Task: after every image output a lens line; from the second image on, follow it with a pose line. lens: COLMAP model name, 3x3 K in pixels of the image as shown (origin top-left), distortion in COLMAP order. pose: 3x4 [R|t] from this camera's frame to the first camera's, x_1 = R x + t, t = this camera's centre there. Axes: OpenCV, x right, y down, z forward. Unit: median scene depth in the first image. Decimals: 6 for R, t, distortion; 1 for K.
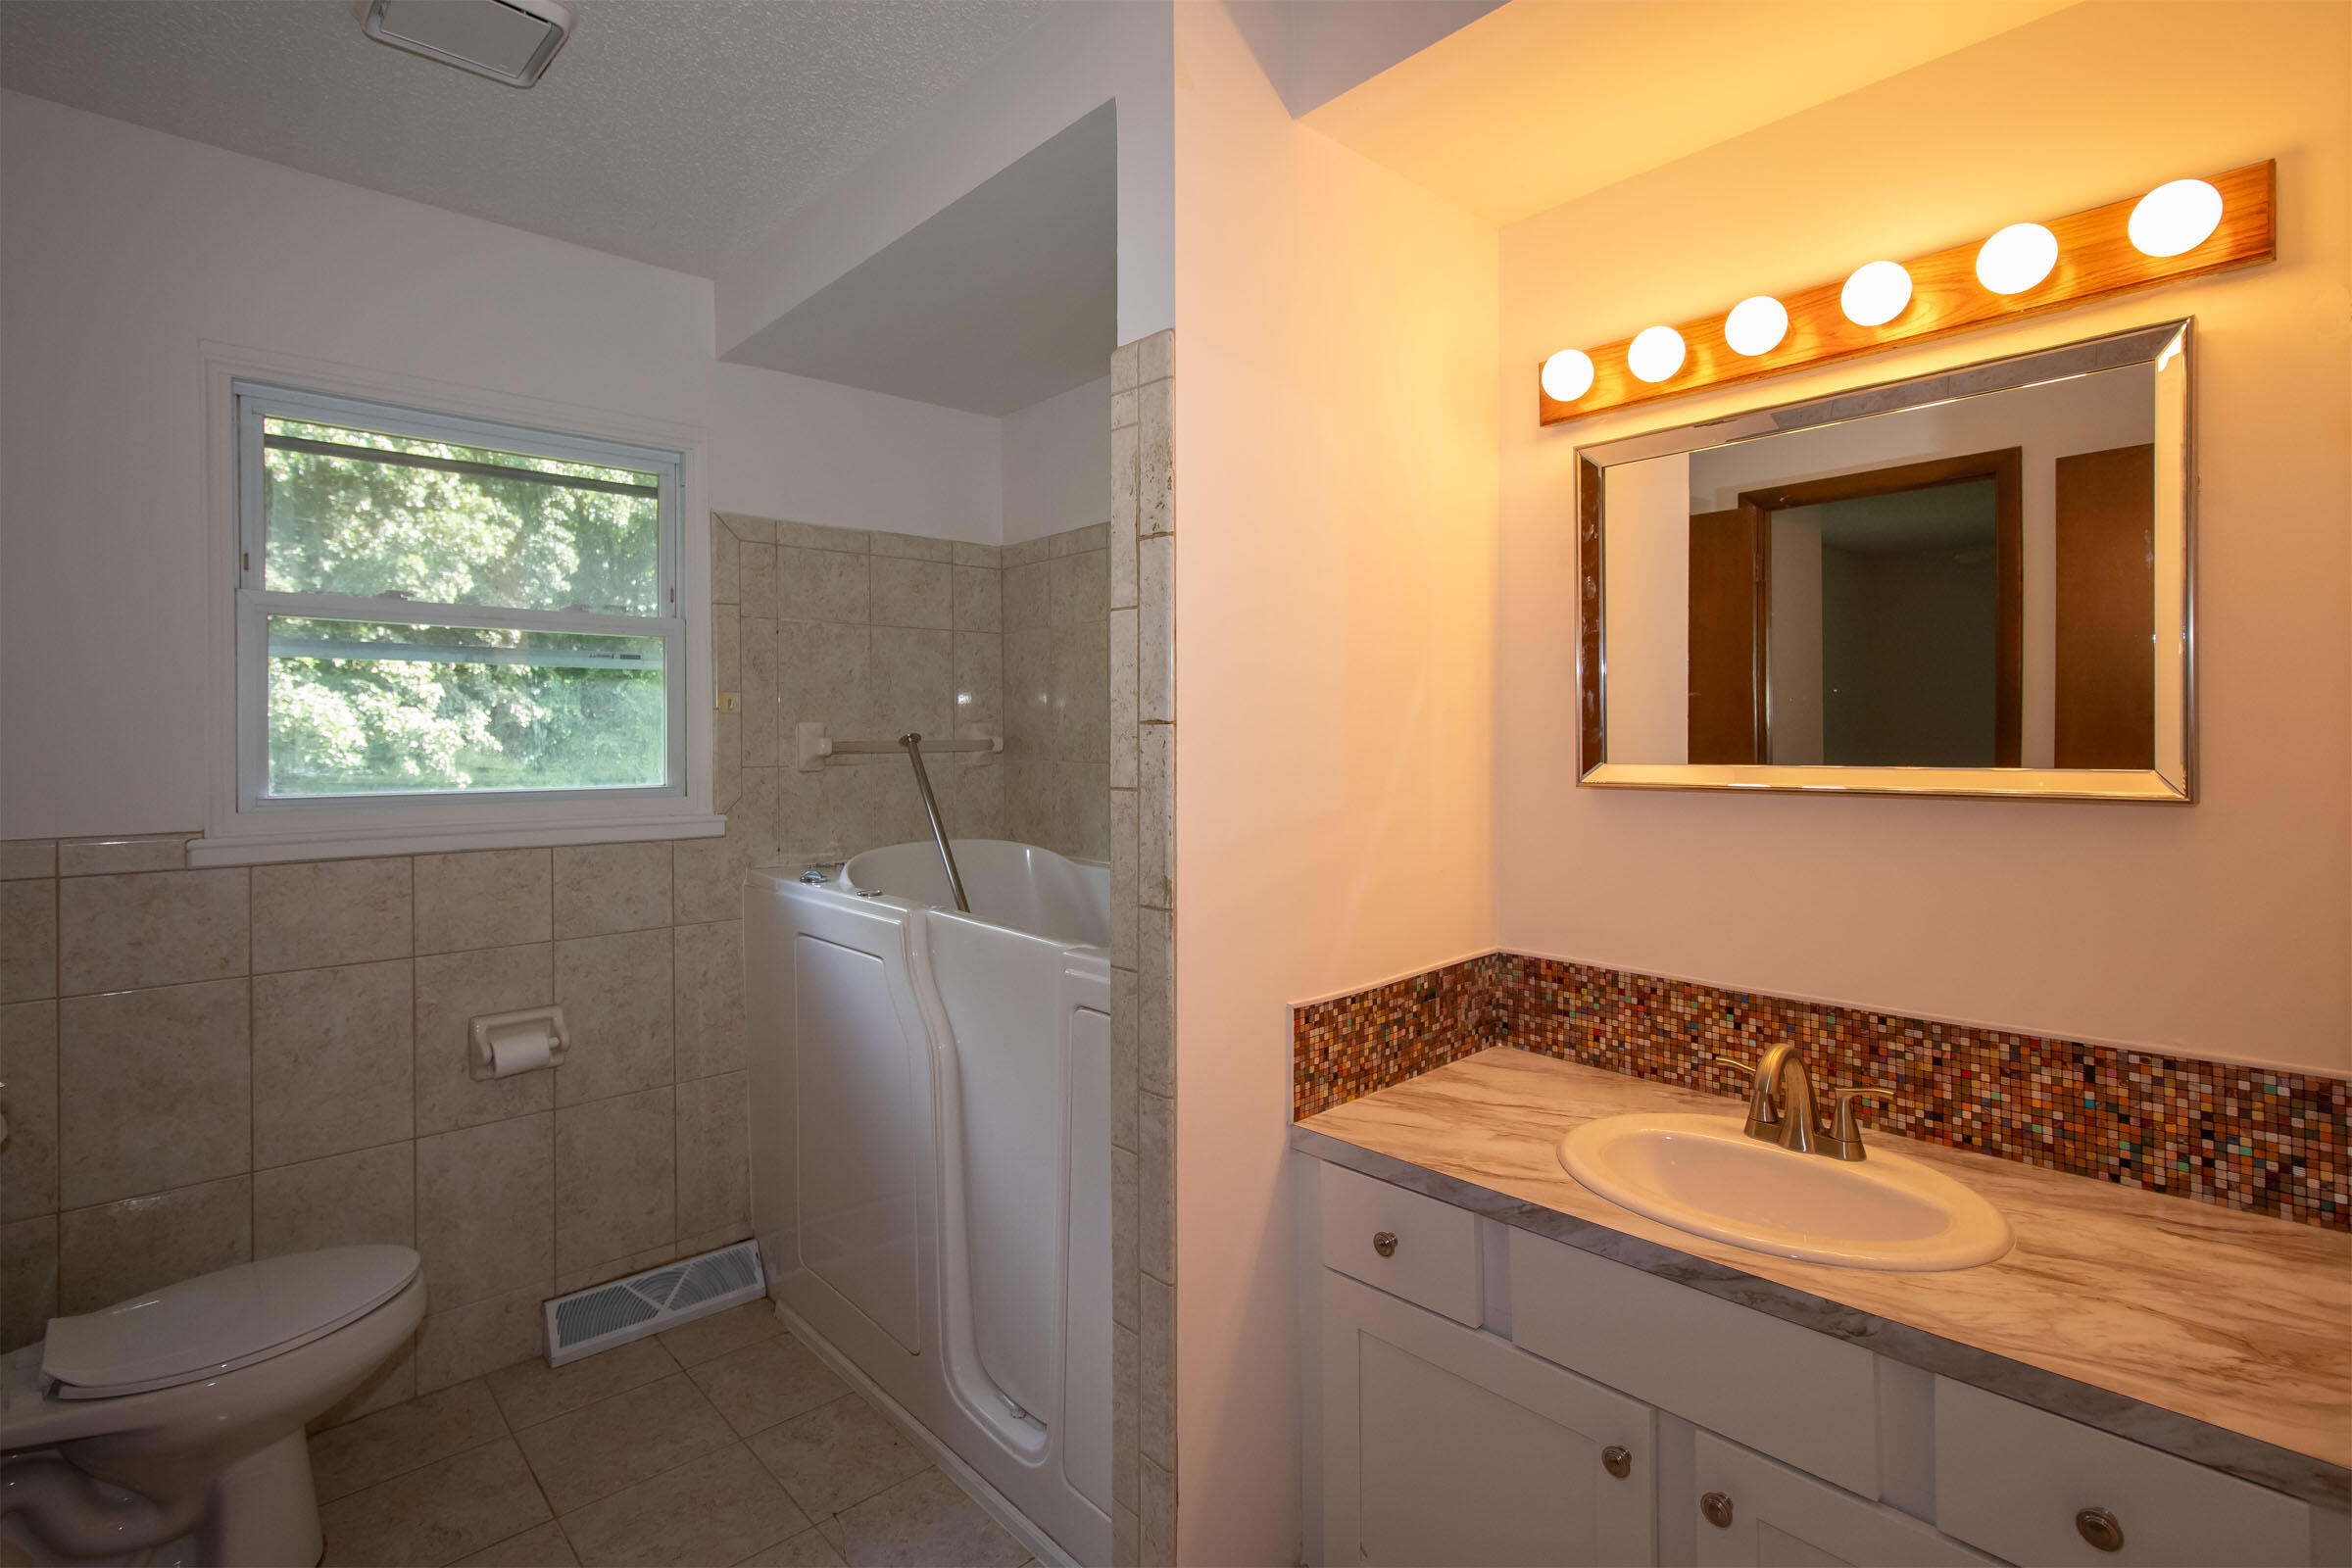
lens RADIAL K [[1108.8, 0, 1173.0], [0, 1108.8, 754.1], [0, 0, 1]] dist [0.004206, -0.000081]
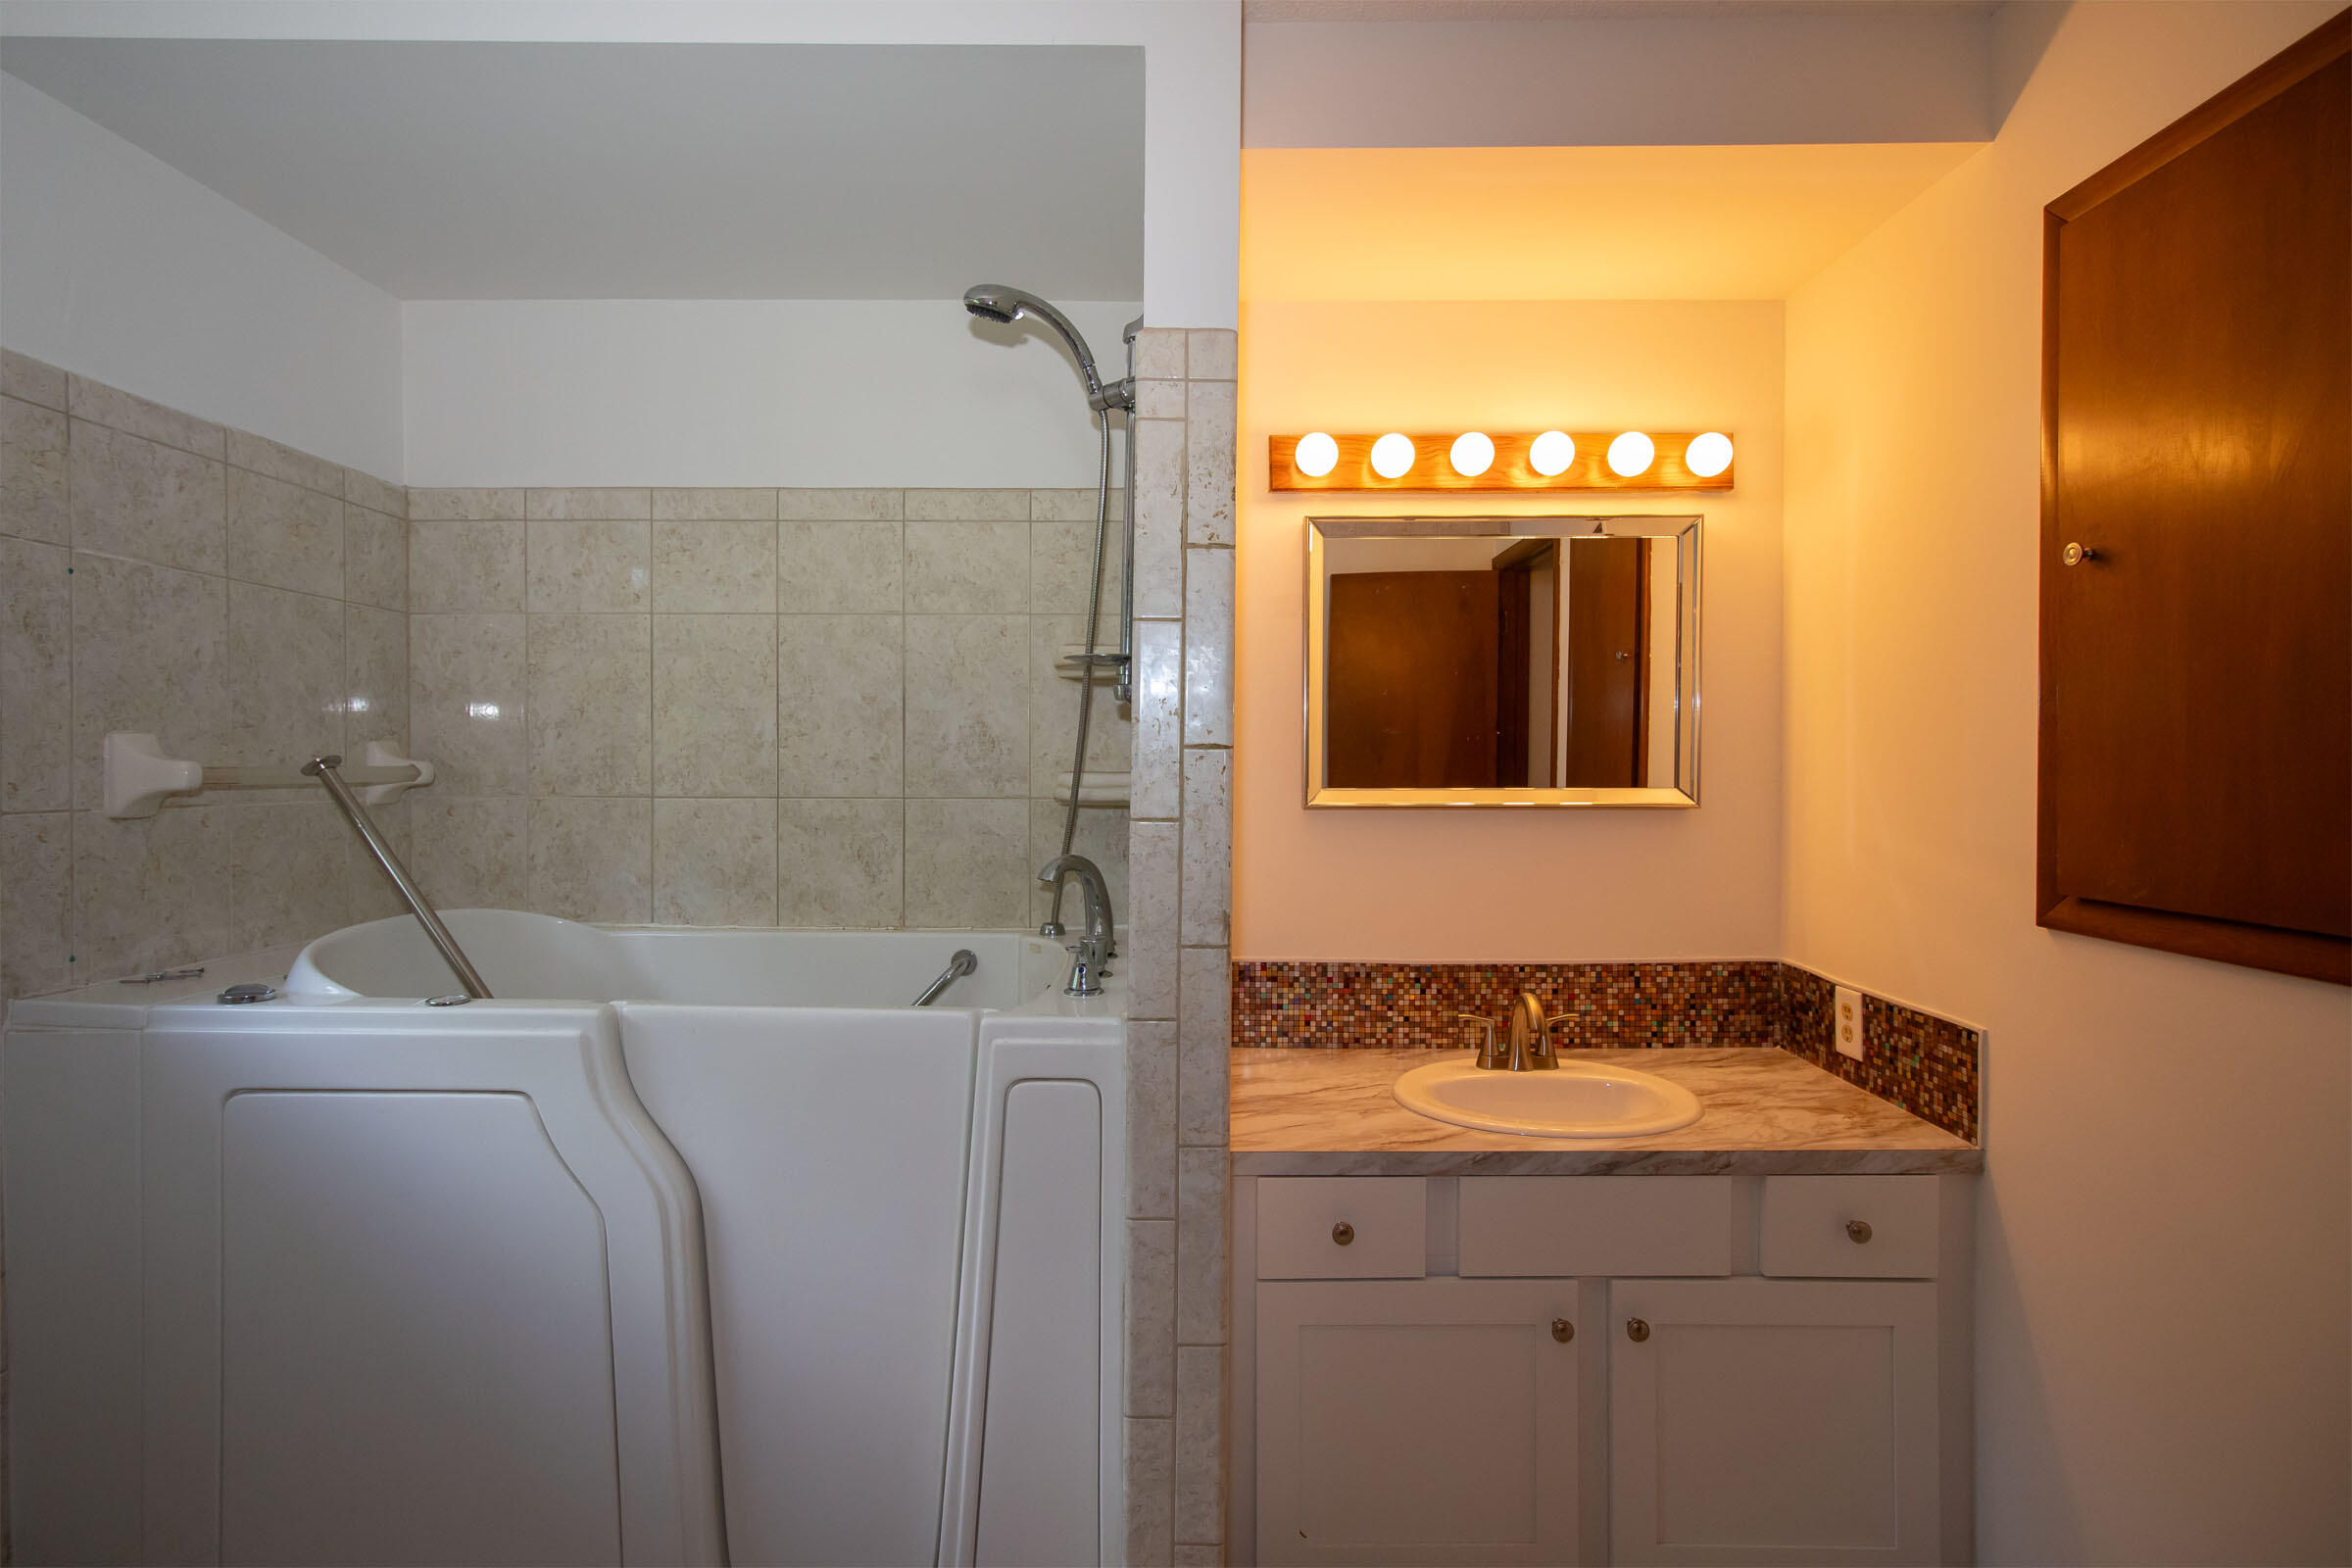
lens RADIAL K [[1098.6, 0, 1176.0], [0, 1098.6, 784.0], [0, 0, 1]] dist [0.005675, -0.000055]
pose [[0.684267, -0.005817, 0.729208, -0.694935], [0.007115, 0.999974, 0.001300, 0.001438], [-0.729197, 0.004299, 0.684290, 0.382130]]
